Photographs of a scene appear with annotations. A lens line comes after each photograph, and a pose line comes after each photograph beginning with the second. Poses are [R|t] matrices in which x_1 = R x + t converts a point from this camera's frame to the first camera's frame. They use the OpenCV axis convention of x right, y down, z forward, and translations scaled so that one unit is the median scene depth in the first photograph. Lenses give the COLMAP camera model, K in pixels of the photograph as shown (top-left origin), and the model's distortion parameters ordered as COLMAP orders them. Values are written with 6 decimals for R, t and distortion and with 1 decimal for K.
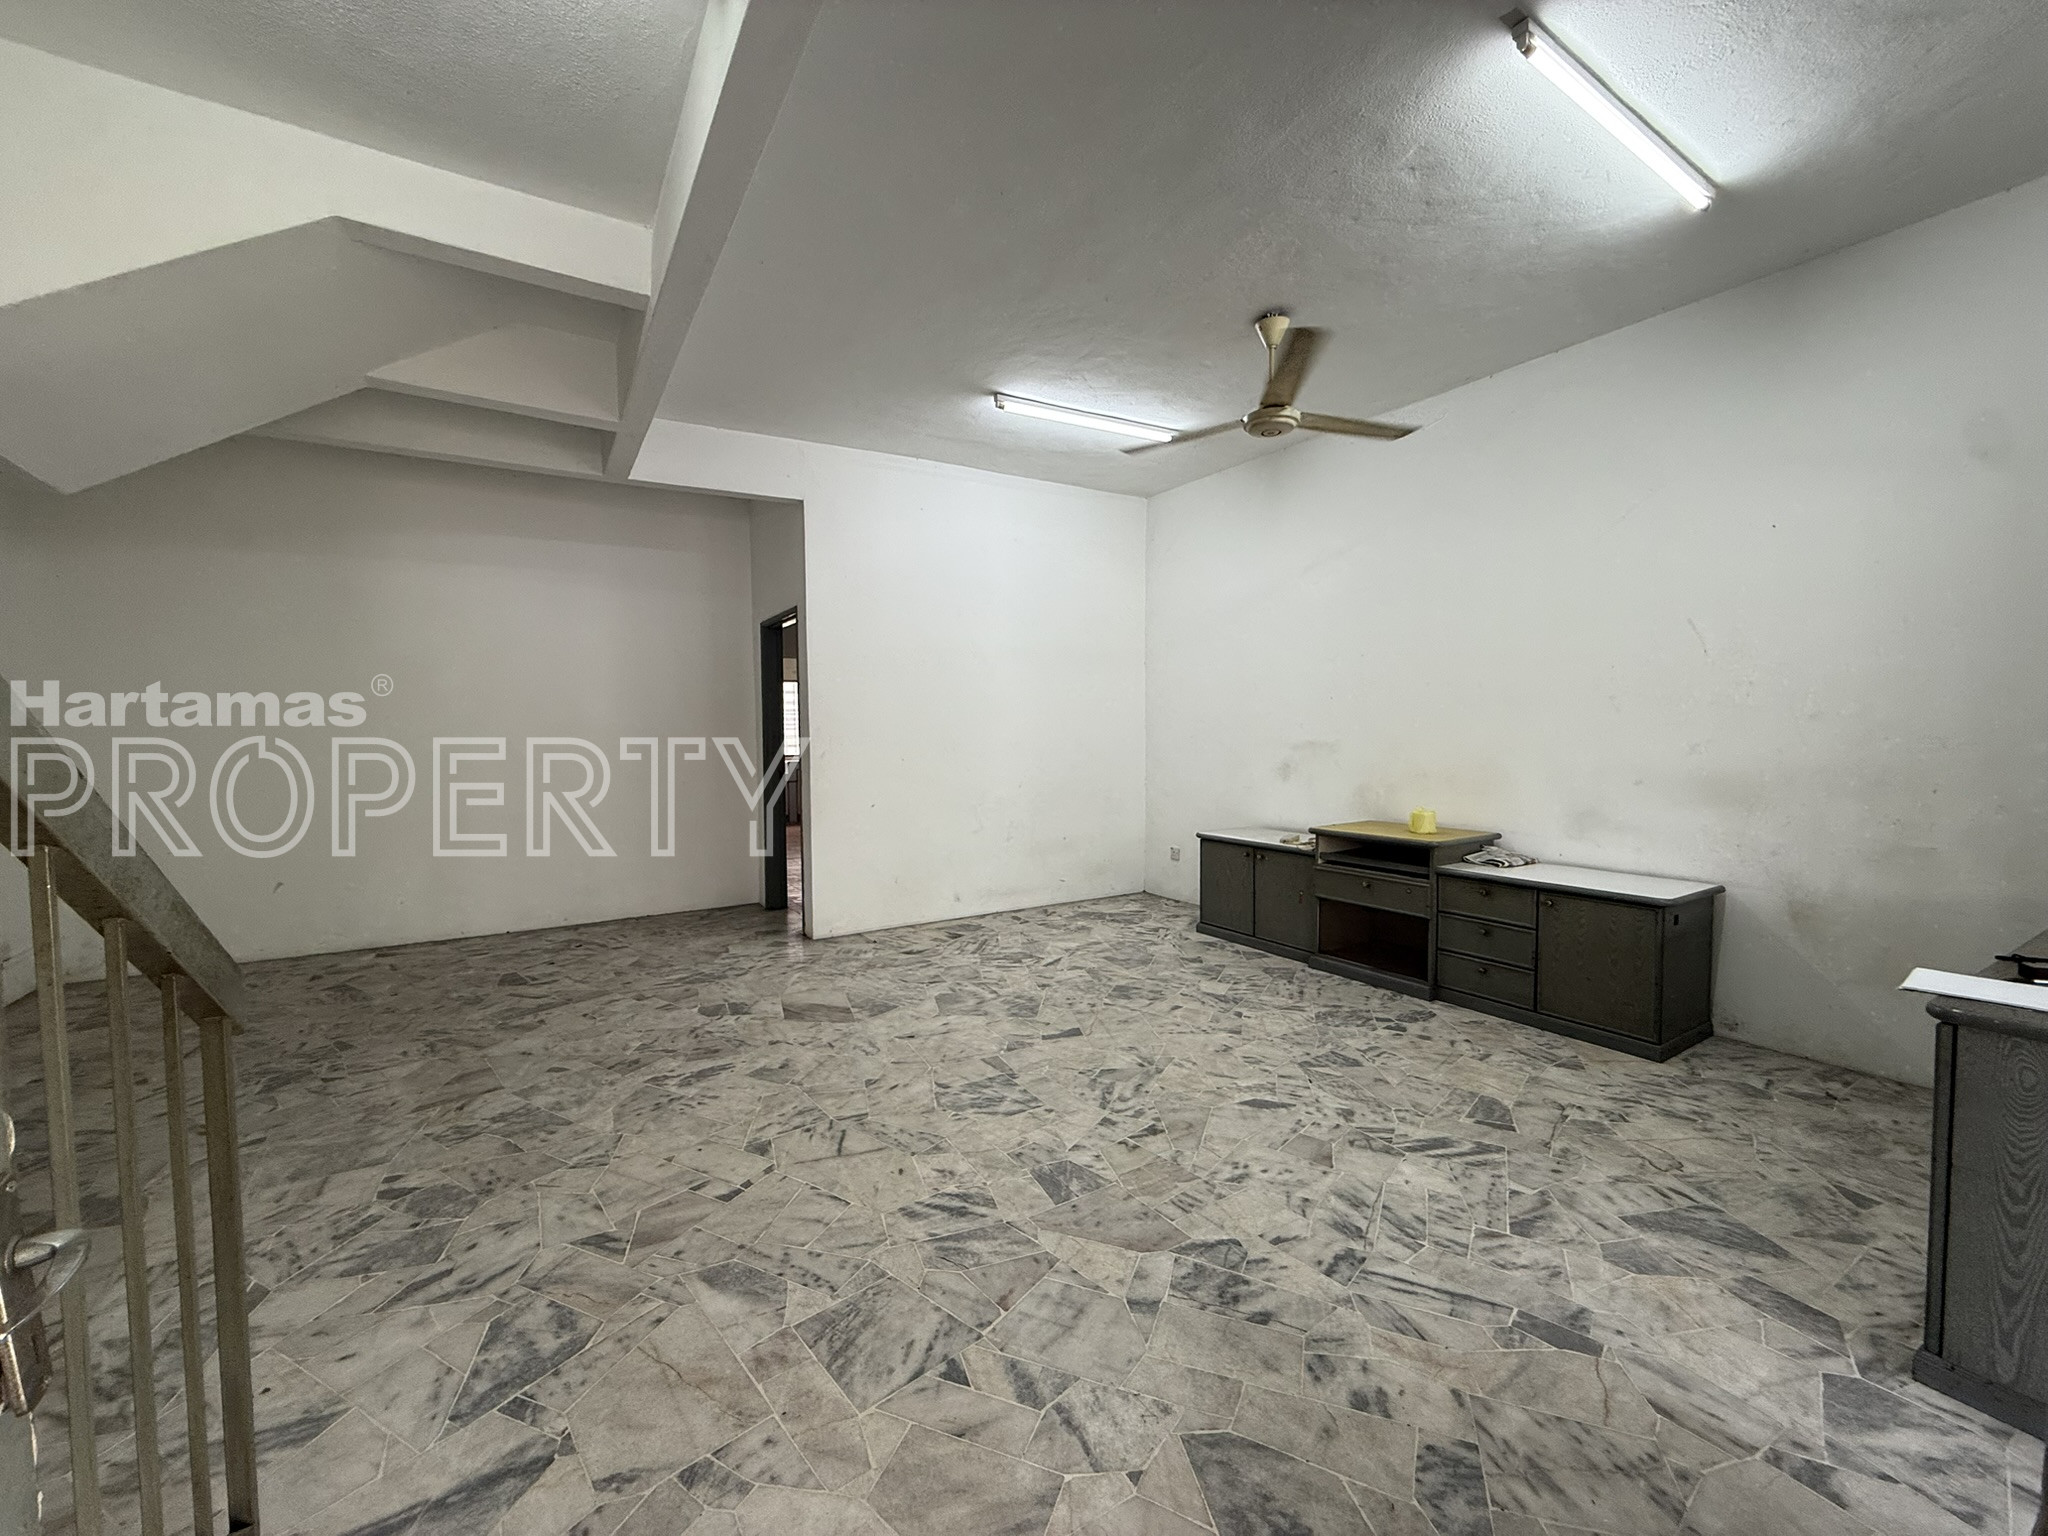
lens RADIAL K [[819.8, 0, 1018.1], [0, 819.8, 768.8], [0, 0, 1]] dist [-0.000815, 0.000929]
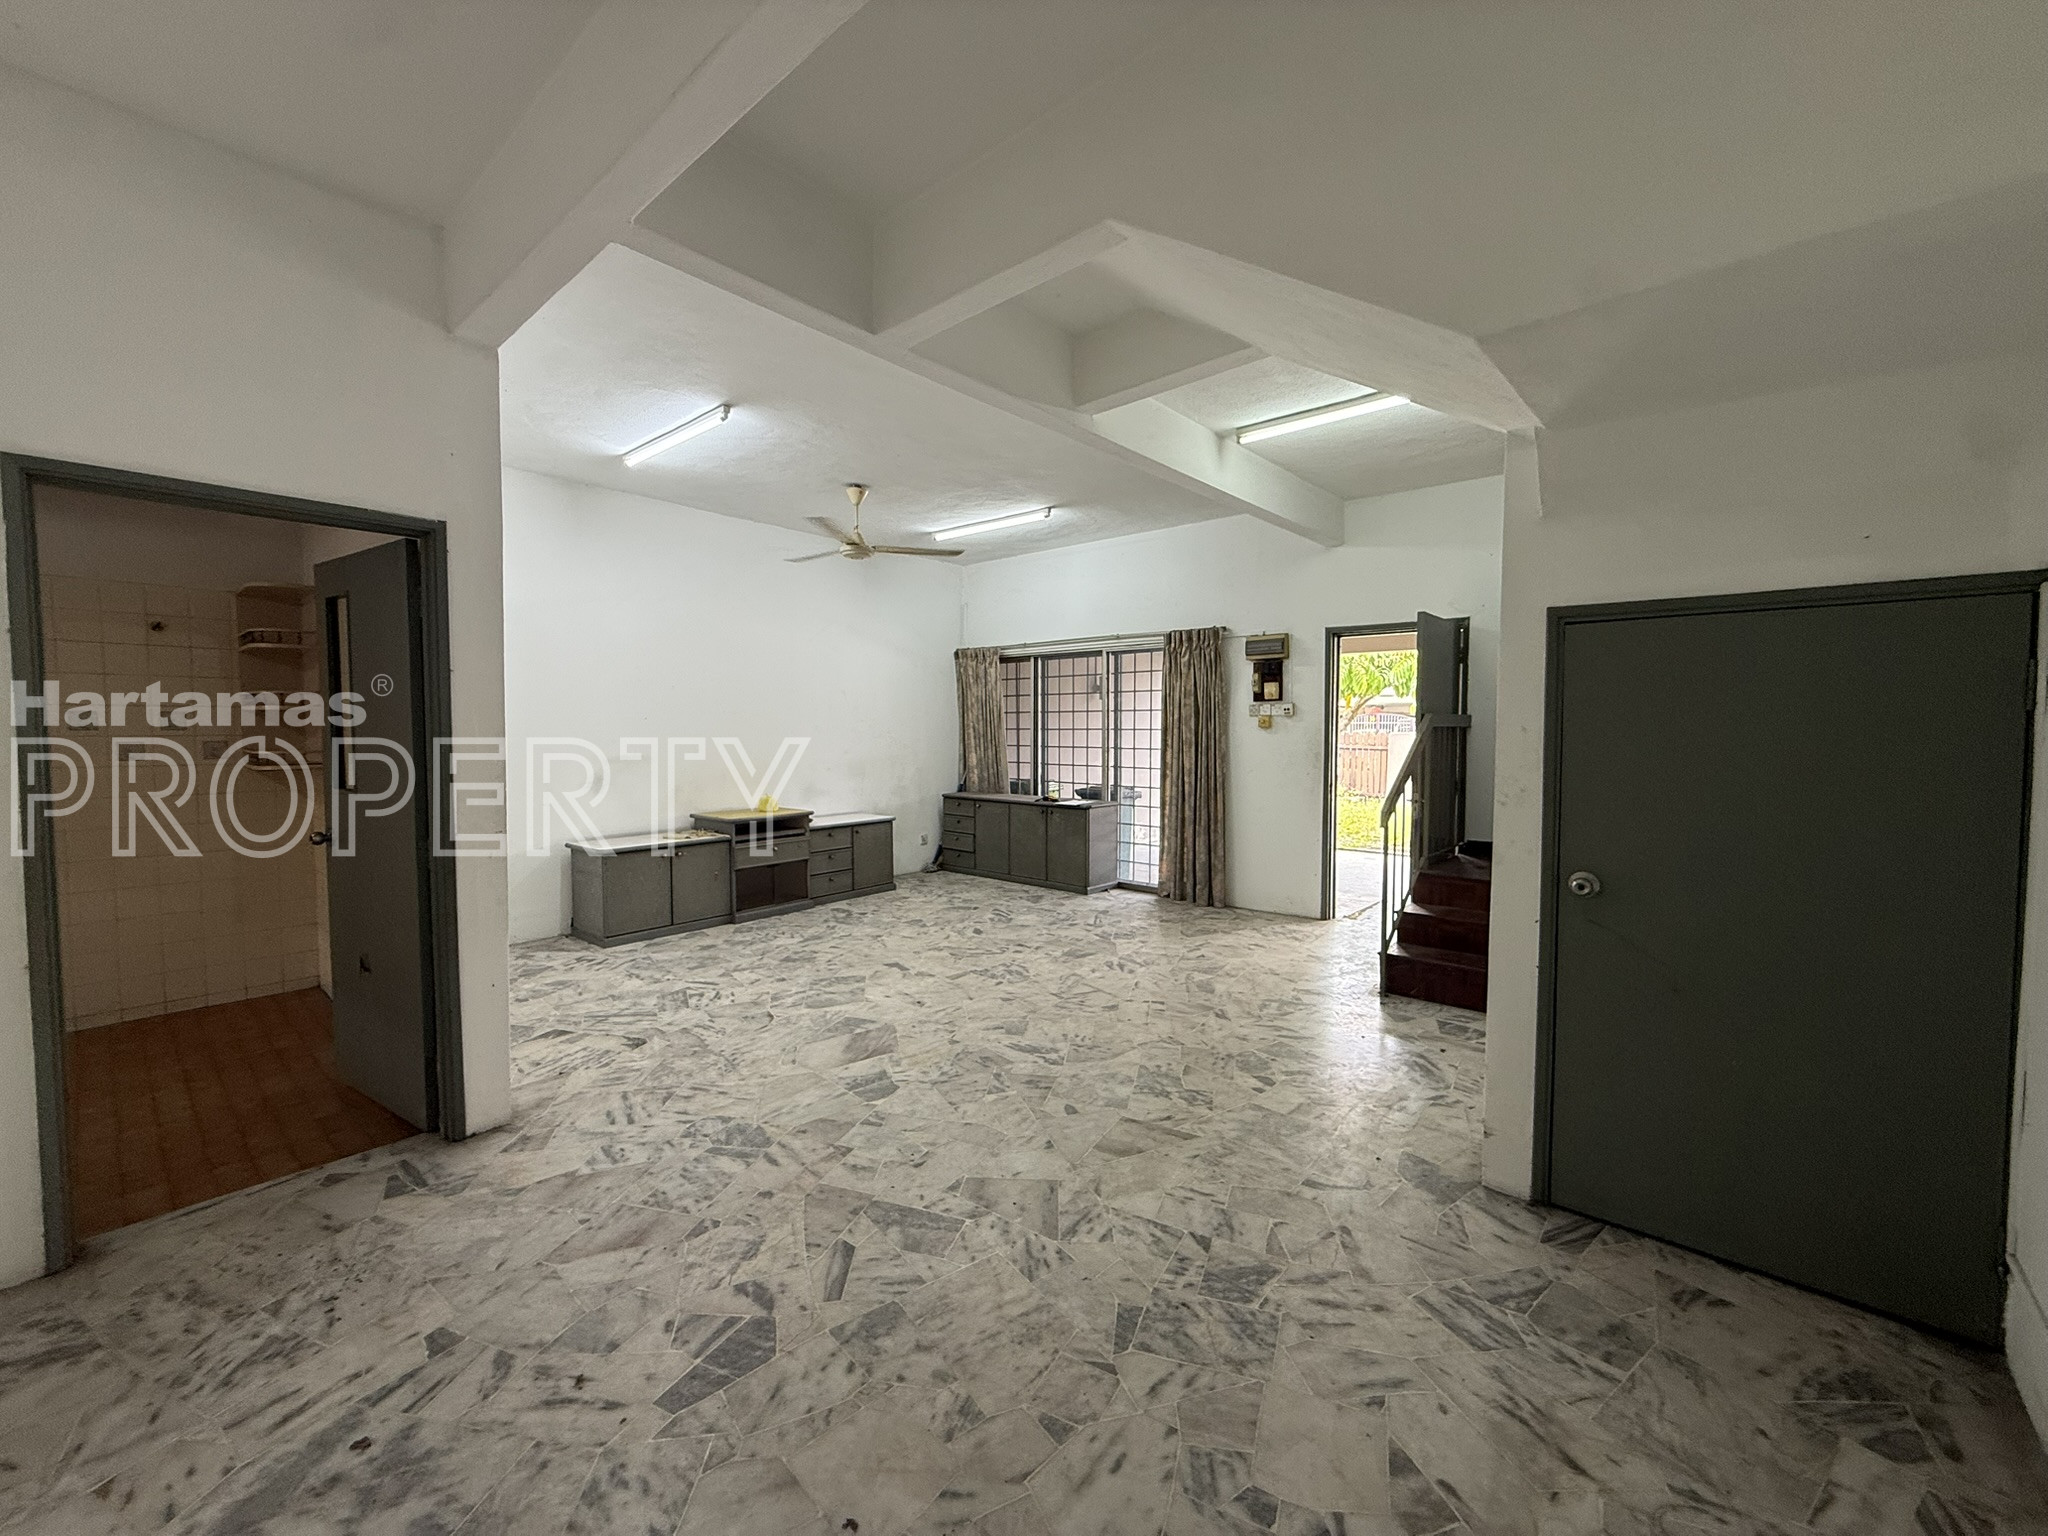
lens RADIAL K [[819.8, 0, 1019.2], [0, 819.8, 763.9], [0, 0, 1]] dist [-0.000815, 0.000929]
pose [[-0.303126, -0.034146, 0.952338, -1.228408], [0.050273, 0.997393, 0.051763, -0.071679], [-0.951623, 0.063568, -0.300619, 1.128306]]
